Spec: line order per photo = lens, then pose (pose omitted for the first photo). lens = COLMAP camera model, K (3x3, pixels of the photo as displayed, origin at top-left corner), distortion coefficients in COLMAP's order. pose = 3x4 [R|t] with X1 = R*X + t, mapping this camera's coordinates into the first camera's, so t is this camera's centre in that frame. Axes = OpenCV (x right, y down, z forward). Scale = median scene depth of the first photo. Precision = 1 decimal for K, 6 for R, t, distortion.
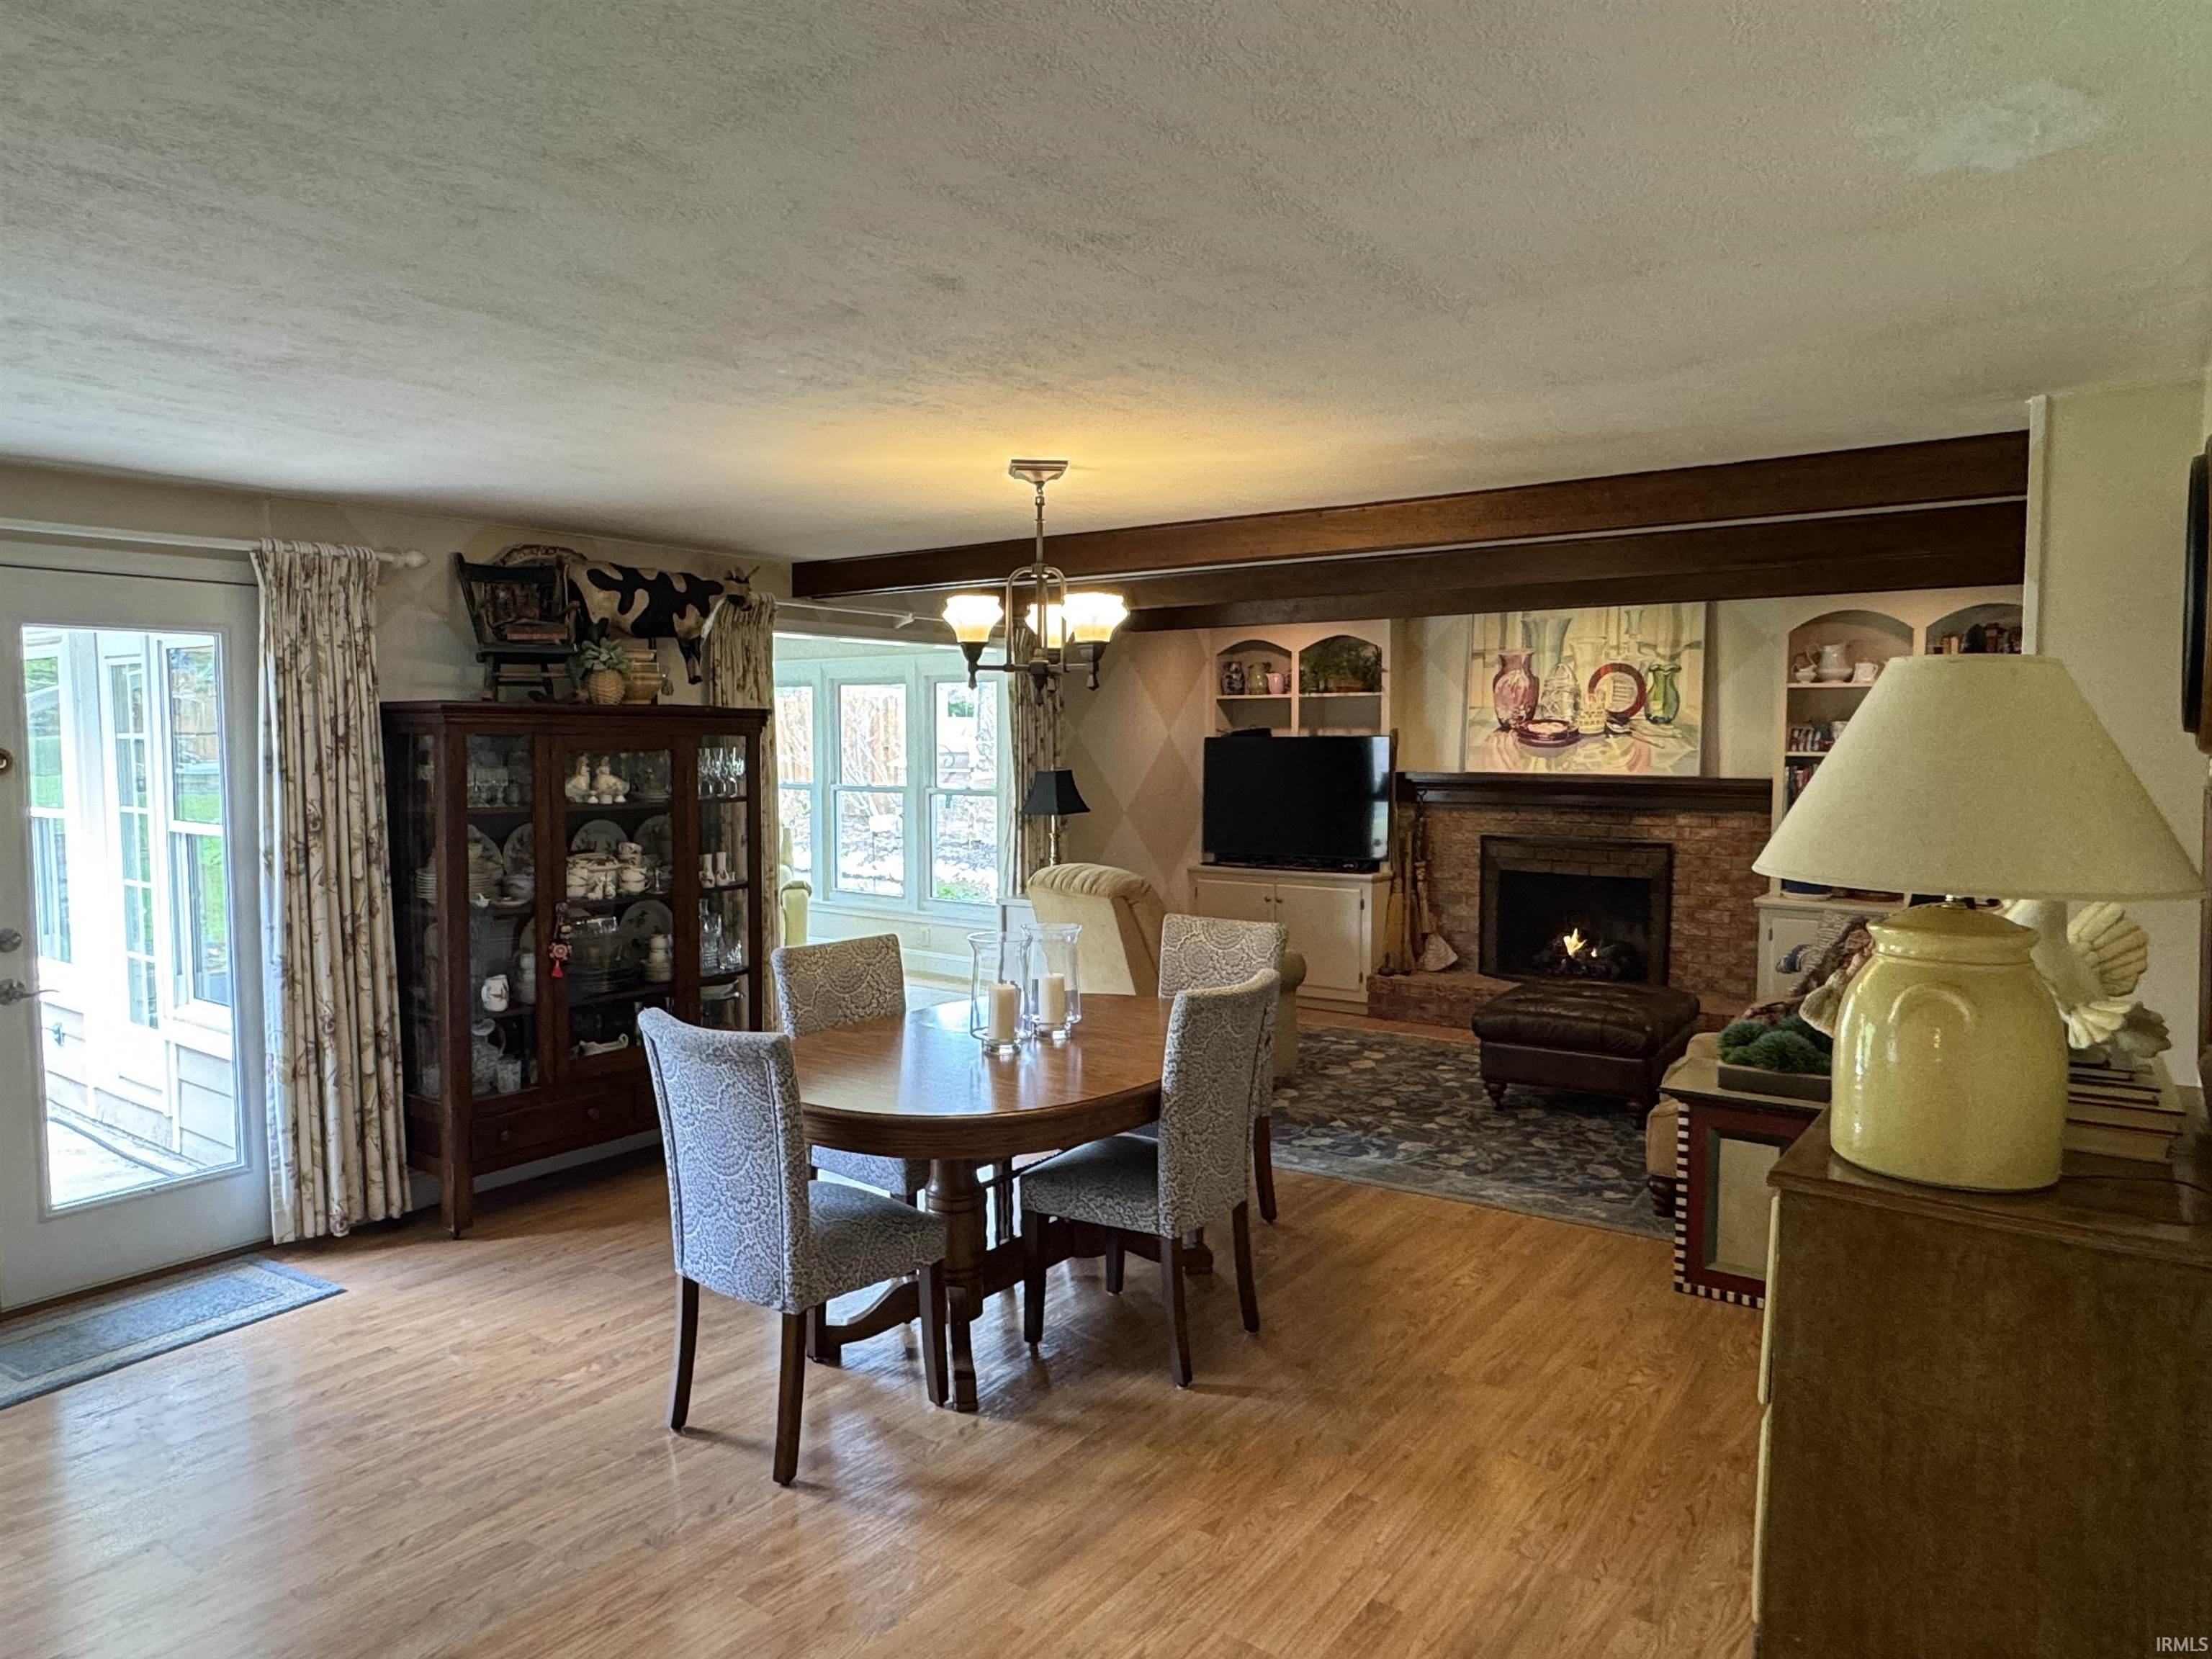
lens RADIAL K [[1410.8, 0, 1089.9], [0, 1410.8, 825.2], [0, 0, 1]] dist [0.000908, 0.001629]
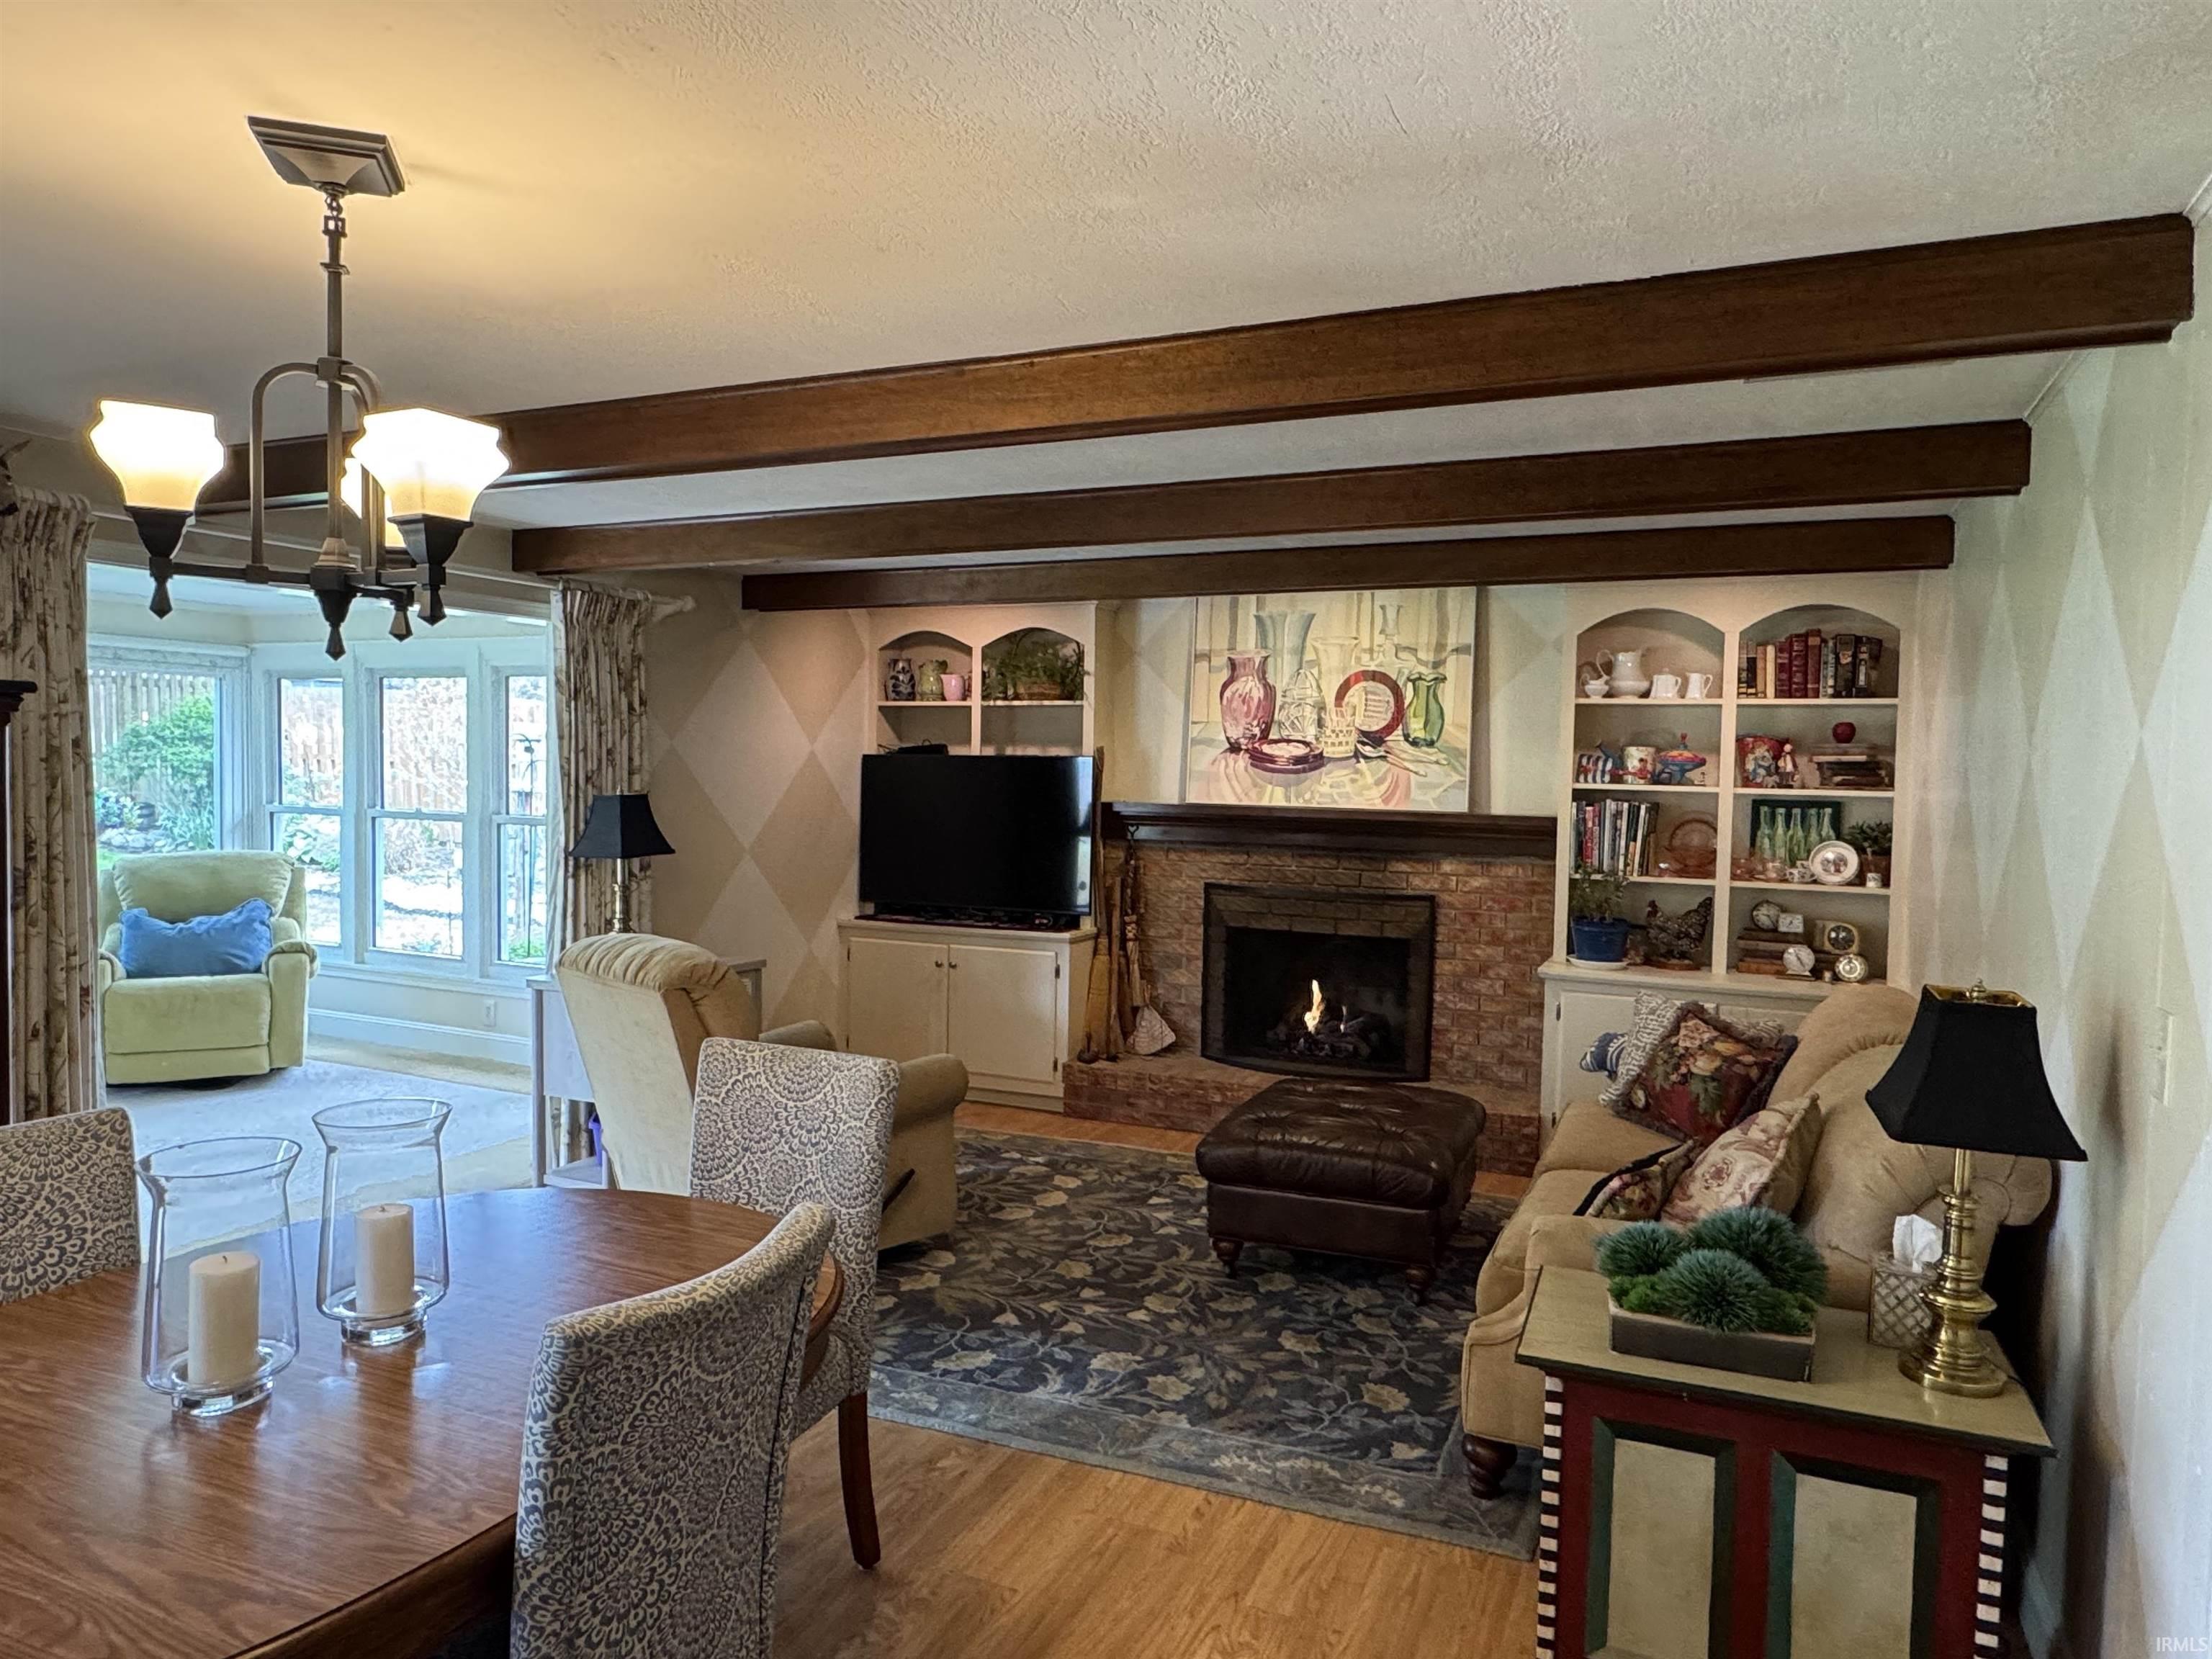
lens RADIAL K [[1410.8, 0, 1099.7], [0, 1410.8, 831.5], [0, 0, 1]] dist [0.000908, 0.001629]
pose [[0.979432, 0.007987, 0.201616, 0.064347], [-0.005178, 0.999882, -0.014457, -0.011007], [-0.201707, 0.013116, 0.979358, 0.255461]]
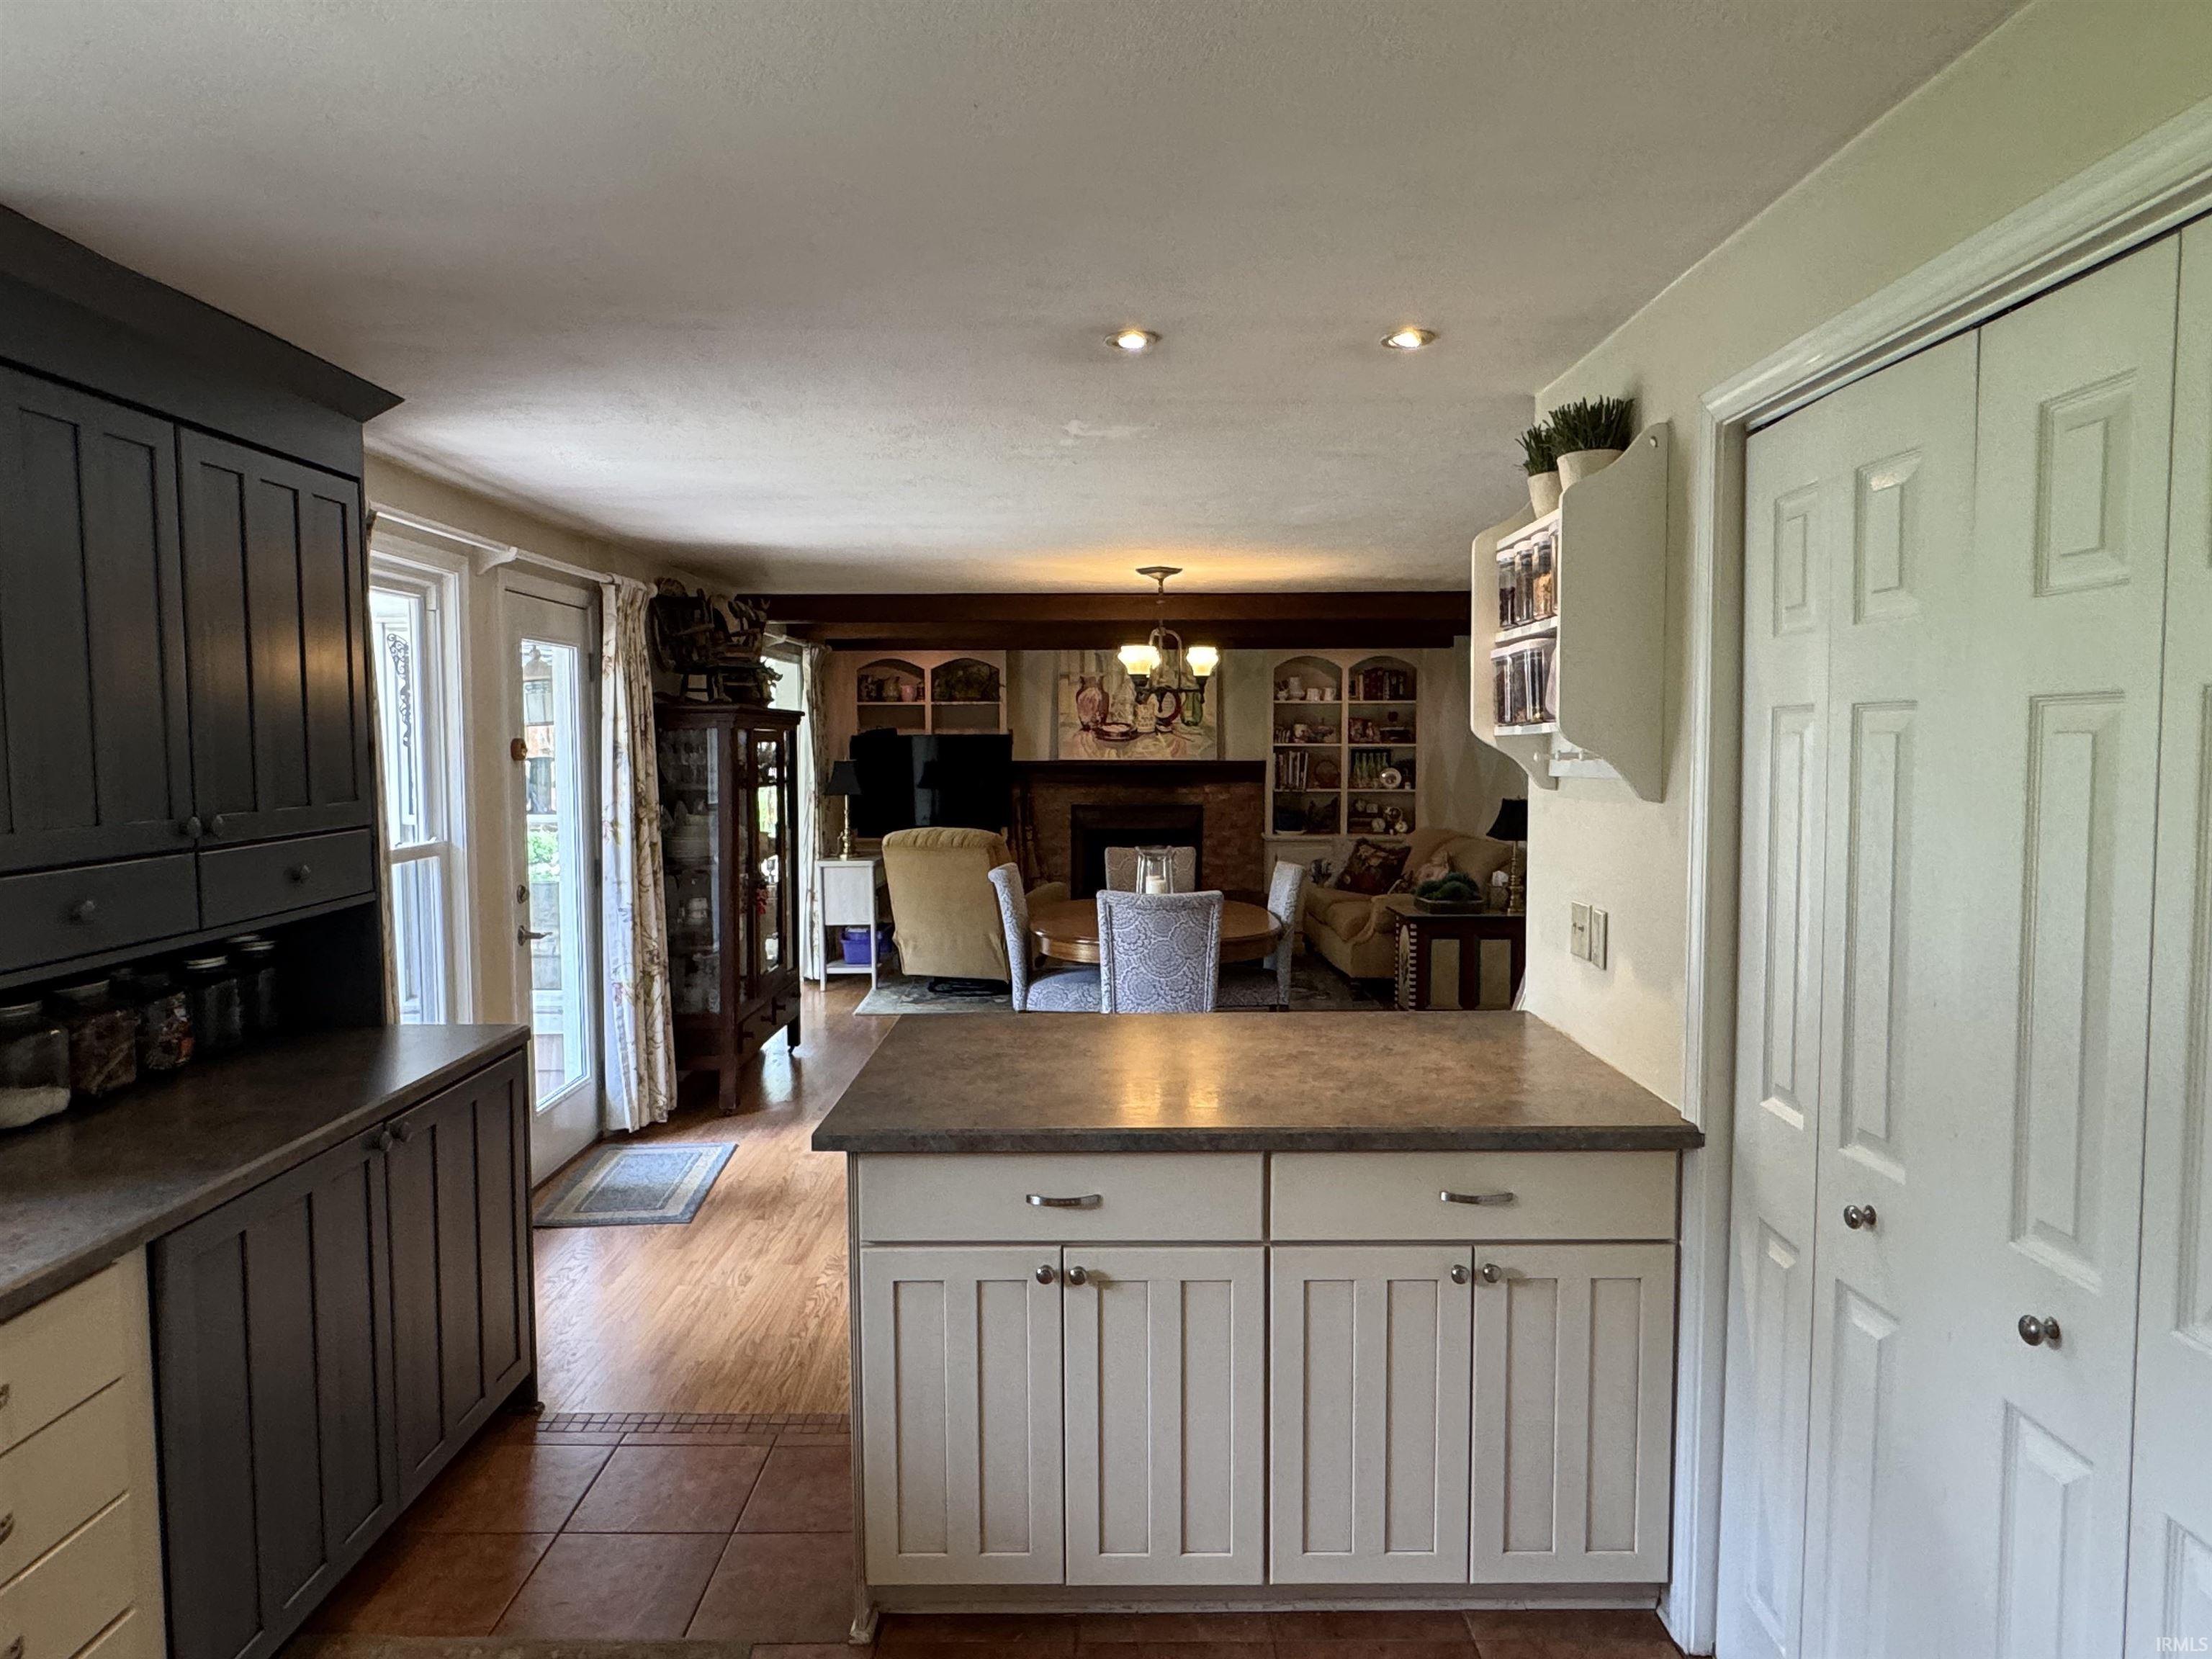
lens RADIAL K [[1410.8, 0, 1095.6], [0, 1410.8, 823.7], [0, 0, 1]] dist [0.000908, 0.001629]
pose [[0.811662, -0.037990, 0.582891, -0.573449], [0.038967, 0.999181, 0.010862, 0.012571], [-0.582827, 0.013897, 0.812478, -0.167340]]
